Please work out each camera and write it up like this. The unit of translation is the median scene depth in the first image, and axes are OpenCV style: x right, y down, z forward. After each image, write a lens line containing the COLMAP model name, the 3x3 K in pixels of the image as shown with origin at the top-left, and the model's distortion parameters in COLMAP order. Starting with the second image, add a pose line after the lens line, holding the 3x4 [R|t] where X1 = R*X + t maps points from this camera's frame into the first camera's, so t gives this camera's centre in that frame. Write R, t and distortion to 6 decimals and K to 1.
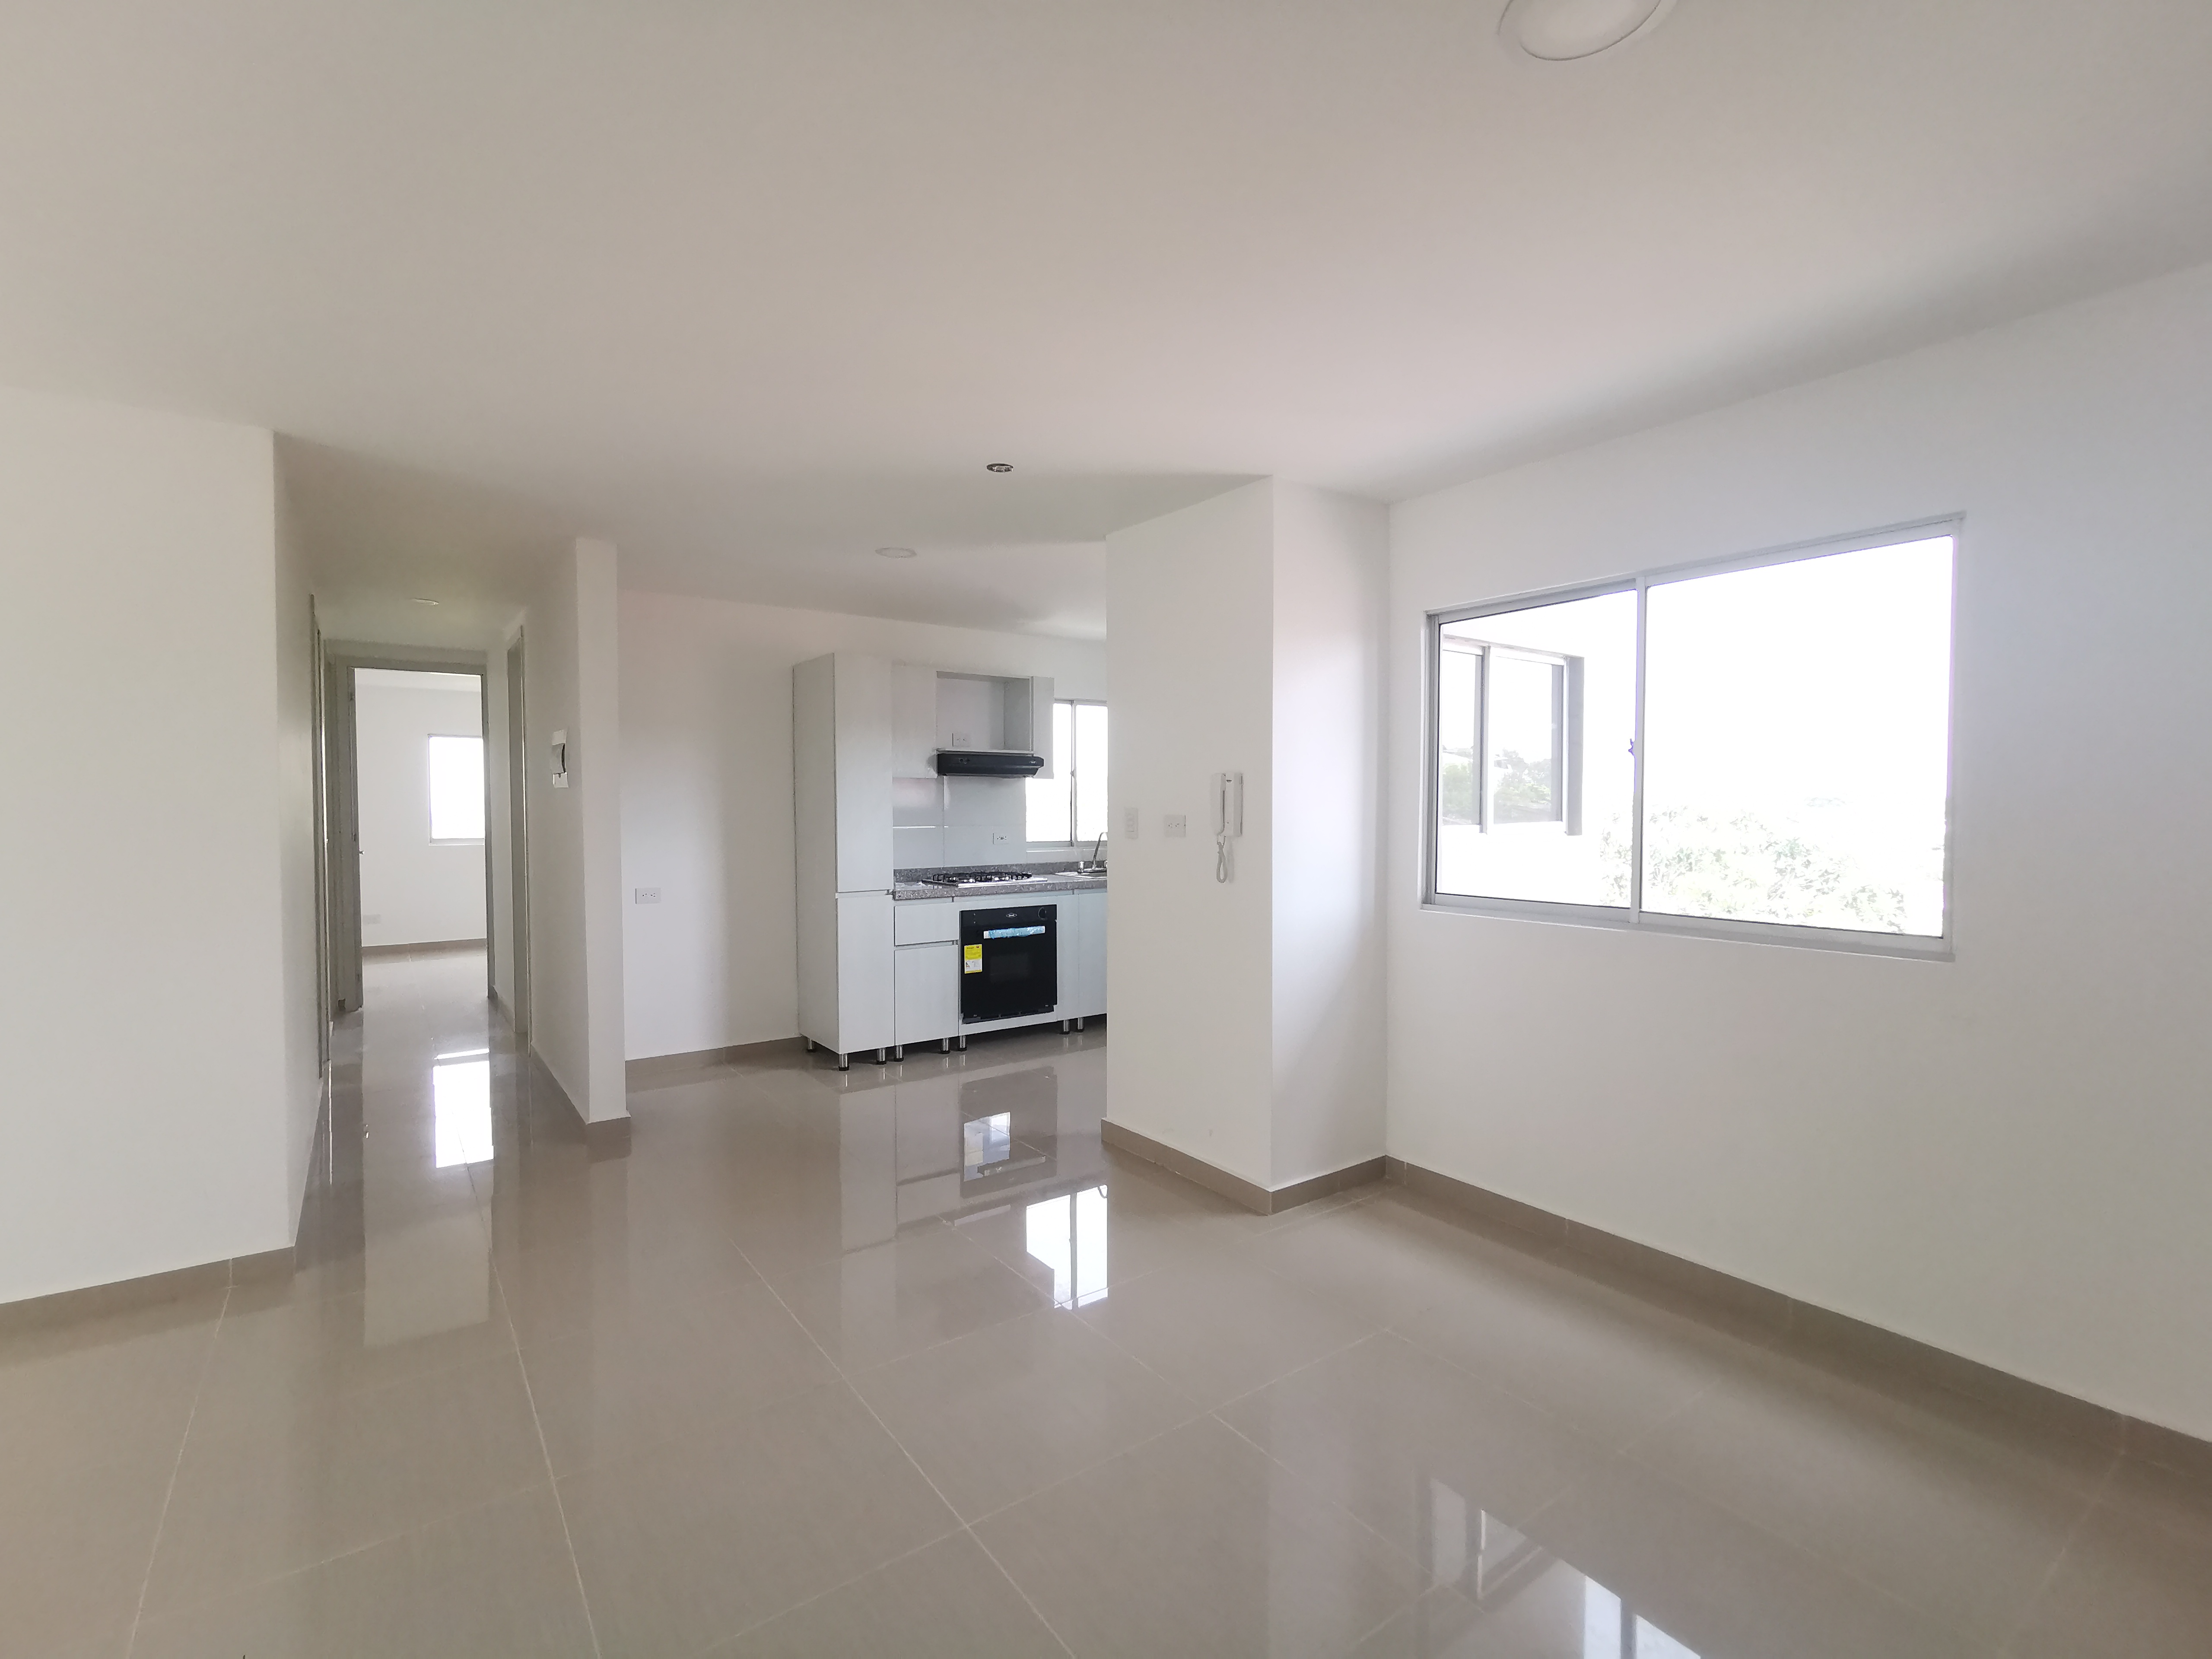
lens RADIAL K [[1025.7, 0, 1091.2], [0, 1025.7, 826.7], [0, 0, 1]] dist [-0.001054, -0.000288]
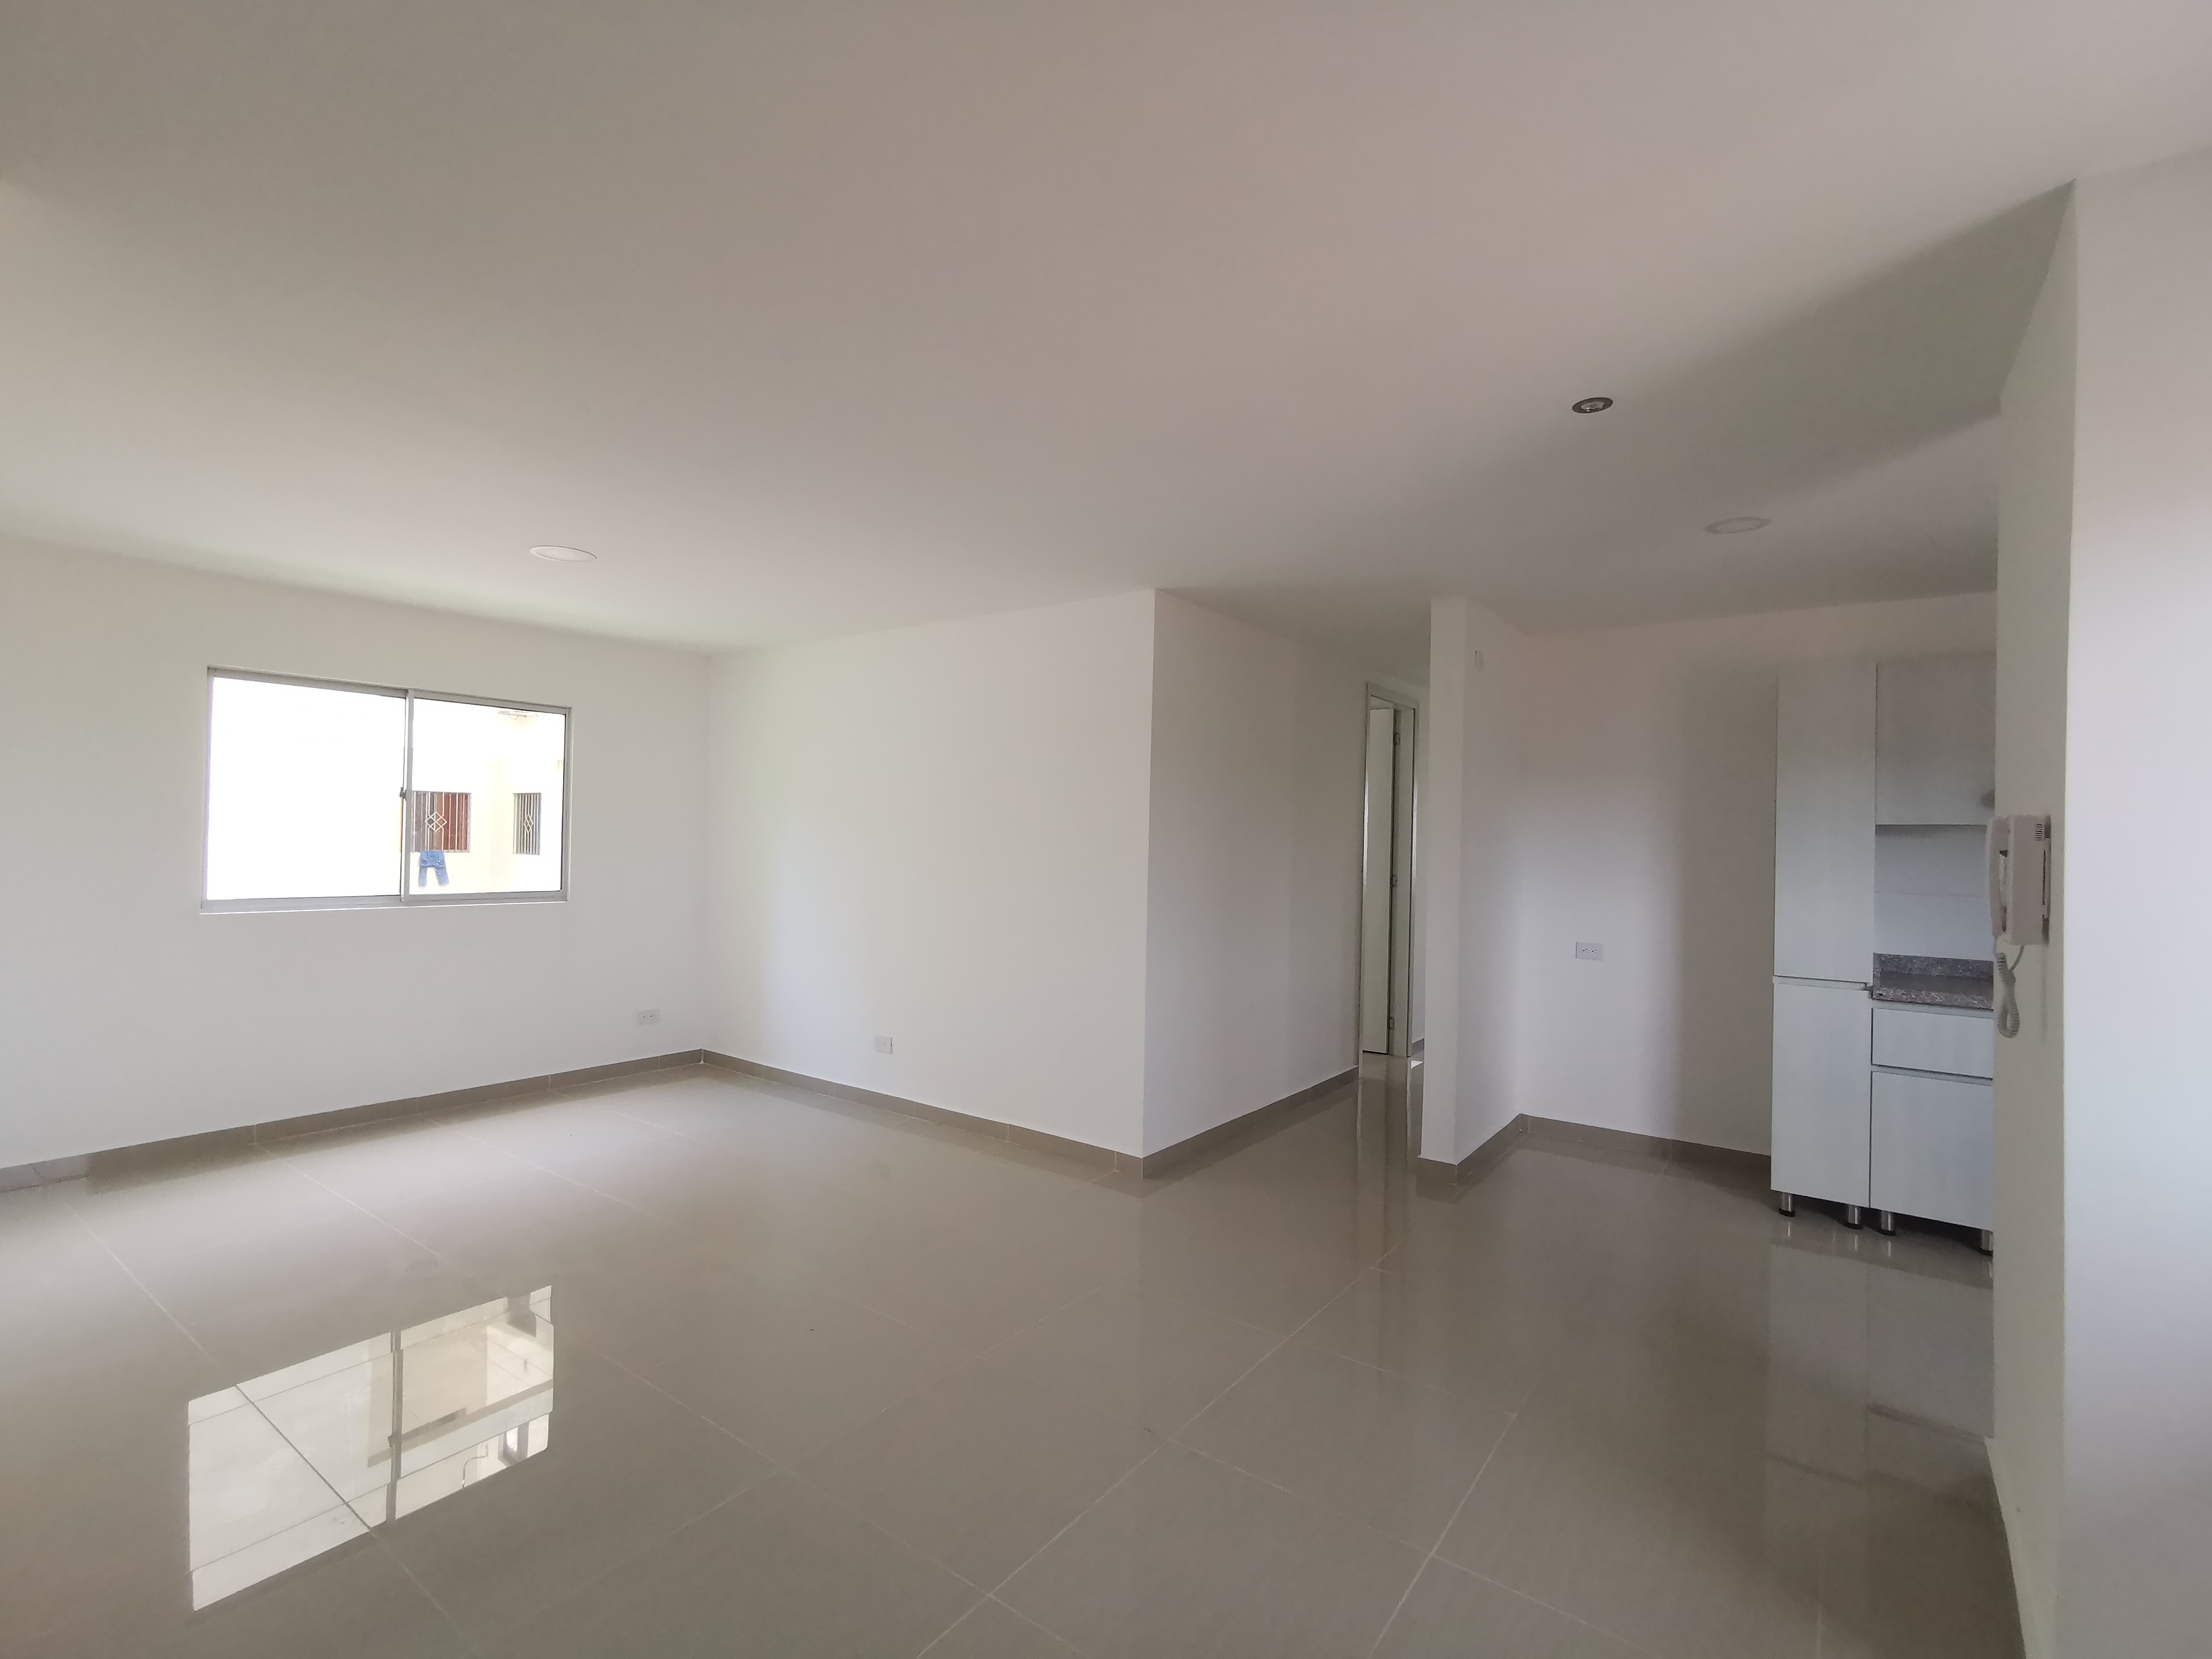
lens RADIAL K [[1025.7, 0, 1091.2], [0, 1025.7, 826.7], [0, 0, 1]] dist [-0.001054, -0.000288]
pose [[0.316745, -0.010380, -0.948454, 0.295327], [-0.048118, 0.998477, -0.026997, -0.001454], [0.947289, 0.054189, 0.315763, 0.253451]]
